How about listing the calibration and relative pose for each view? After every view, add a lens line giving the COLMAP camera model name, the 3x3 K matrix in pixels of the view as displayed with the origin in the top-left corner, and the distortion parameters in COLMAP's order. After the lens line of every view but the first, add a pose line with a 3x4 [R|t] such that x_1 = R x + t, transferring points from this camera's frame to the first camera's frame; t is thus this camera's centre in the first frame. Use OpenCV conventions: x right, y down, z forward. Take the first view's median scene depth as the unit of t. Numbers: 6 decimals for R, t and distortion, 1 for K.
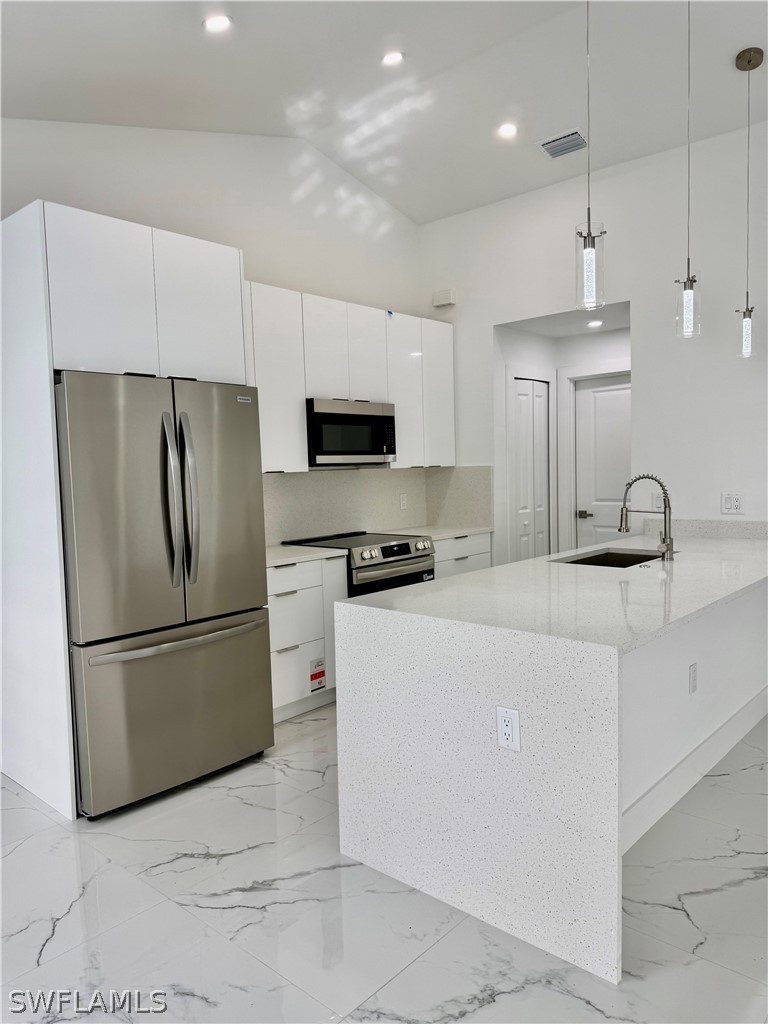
lens RADIAL K [[727.4, 0, 384.0], [0, 727.4, 512.0], [0, 0, 1]] dist [0.028651, -0.061970]
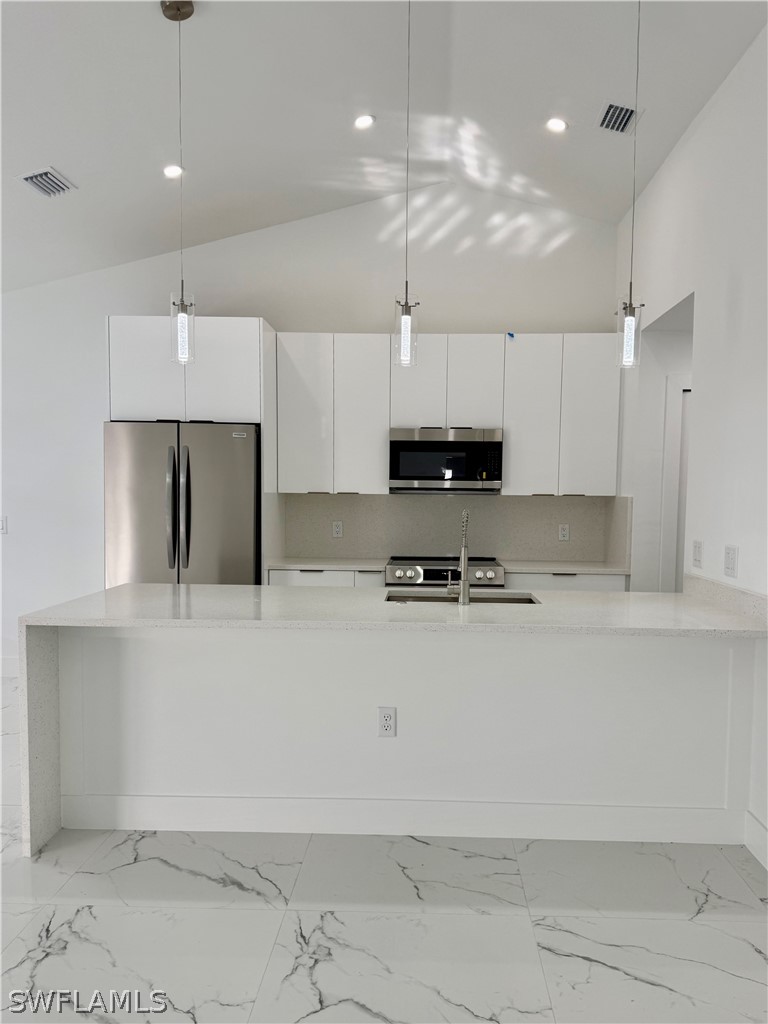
lens RADIAL K [[808.7, 0, 403.4], [0, 808.7, 530.6], [0, 0, 1]] dist [0.027680, -0.003093]
pose [[0.642381, 0.072766, -0.762924, 0.797938], [-0.078206, 0.996510, 0.029195, -0.035439], [0.762385, 0.040911, 0.645829, 0.210672]]
